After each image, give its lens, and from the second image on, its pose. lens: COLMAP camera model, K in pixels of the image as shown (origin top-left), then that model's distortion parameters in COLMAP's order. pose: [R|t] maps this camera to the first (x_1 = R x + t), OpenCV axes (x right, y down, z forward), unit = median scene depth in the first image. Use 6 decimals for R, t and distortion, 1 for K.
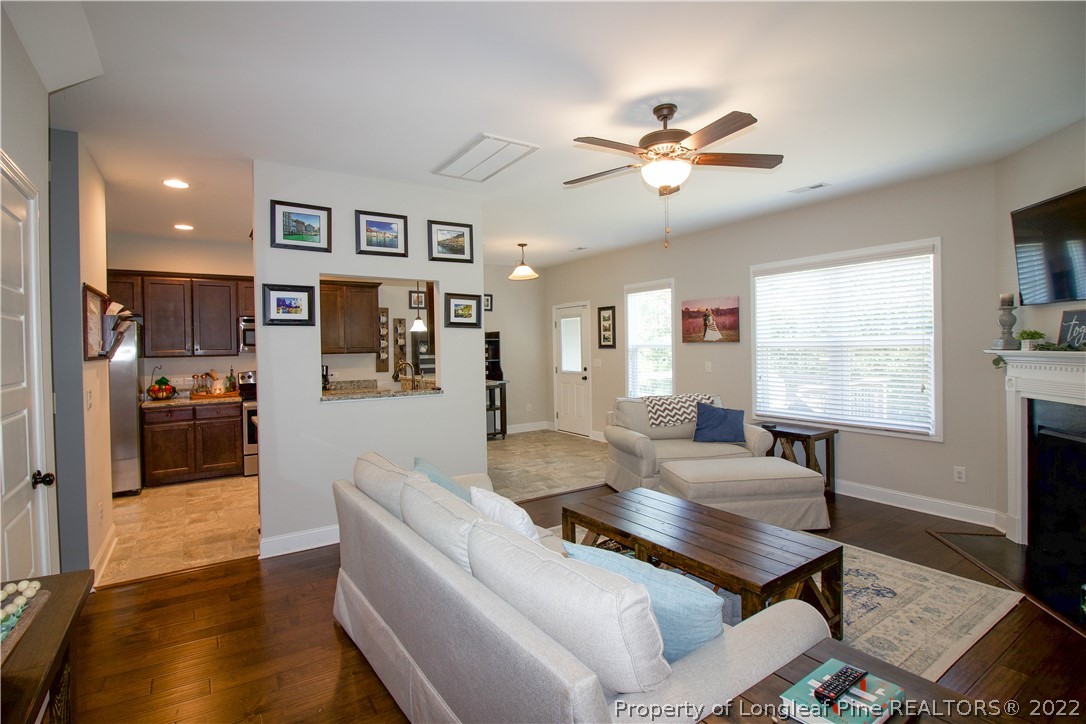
lens RADIAL K [[515.4, 0, 528.2], [0, 515.4, 351.5], [0, 0, 1]] dist [0.001656, -0.012378]
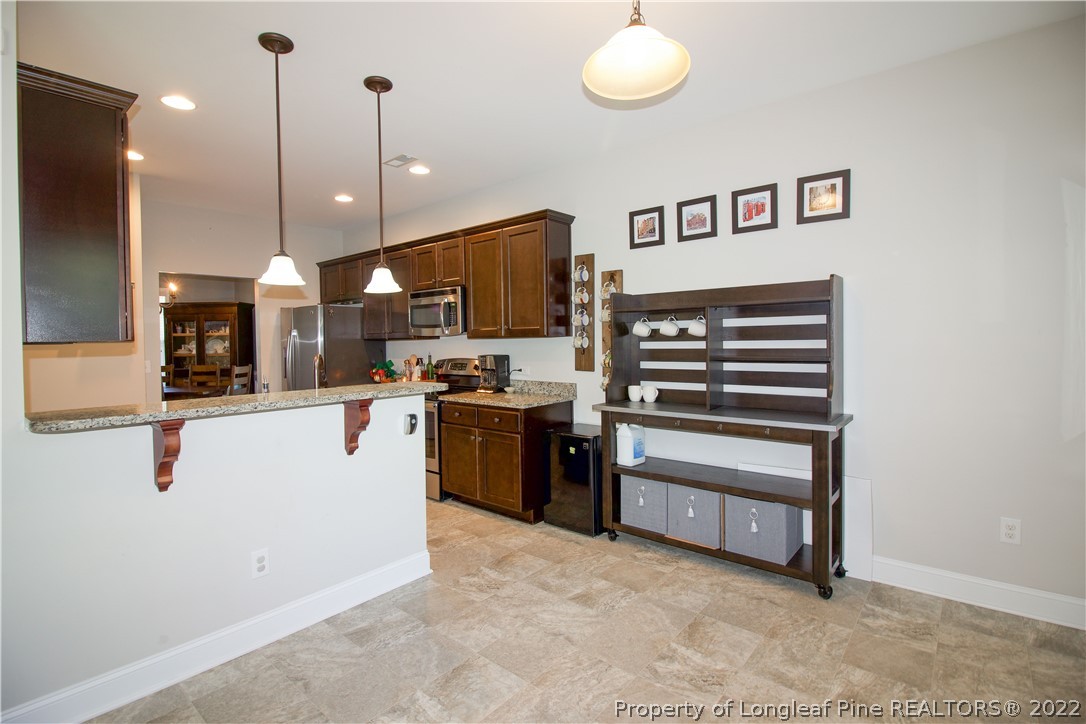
lens RADIAL K [[510.6, 0, 527.6], [0, 510.6, 350.0], [0, 0, 1]] dist [0.002010, -0.014076]
pose [[0.271475, 0.030849, -0.961951, 0.292608], [0.001001, 0.999477, 0.032335, -0.000940], [0.962445, -0.009741, 0.271302, 1.006286]]
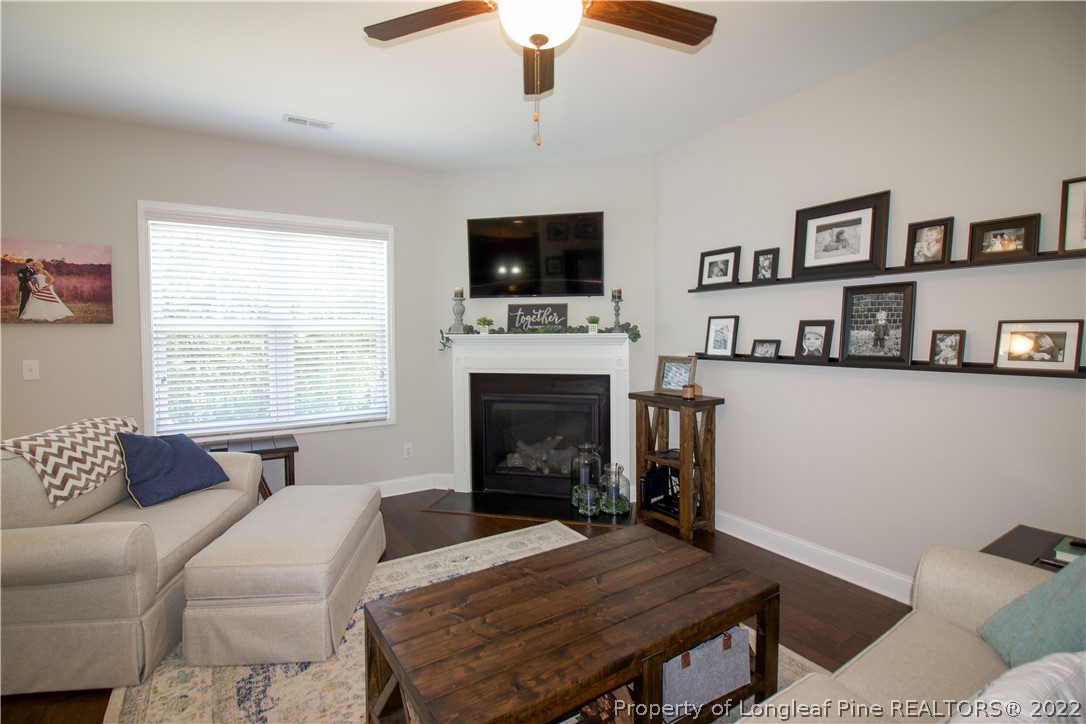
lens RADIAL K [[510.6, 0, 527.6], [0, 510.6, 350.0], [0, 0, 1]] dist [0.002010, -0.014076]
pose [[0.030491, -0.018145, 0.999370, -0.156199], [0.016941, 0.999701, 0.017634, 0.009484], [-0.999391, 0.016392, 0.030790, 0.502558]]
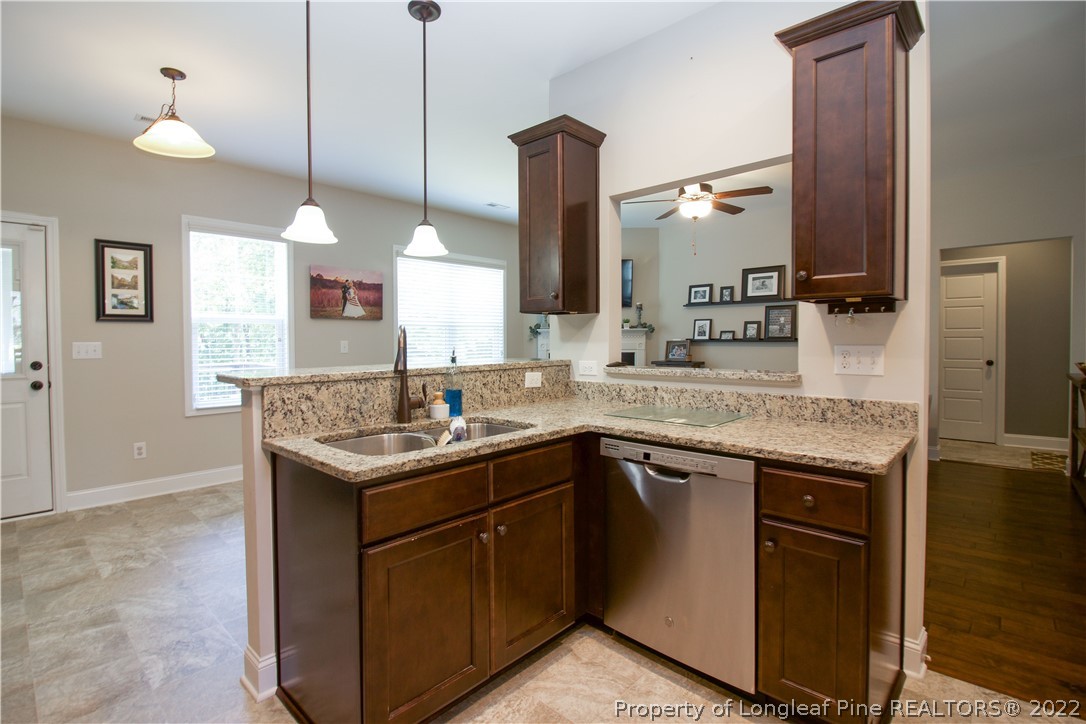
lens RADIAL K [[510.6, 0, 527.6], [0, 510.6, 350.0], [0, 0, 1]] dist [0.002010, -0.014076]
pose [[-0.231460, -0.006111, 0.972825, -0.582702], [0.019699, 0.999746, 0.010967, 0.033302], [-0.972645, 0.021702, -0.231281, 0.945115]]
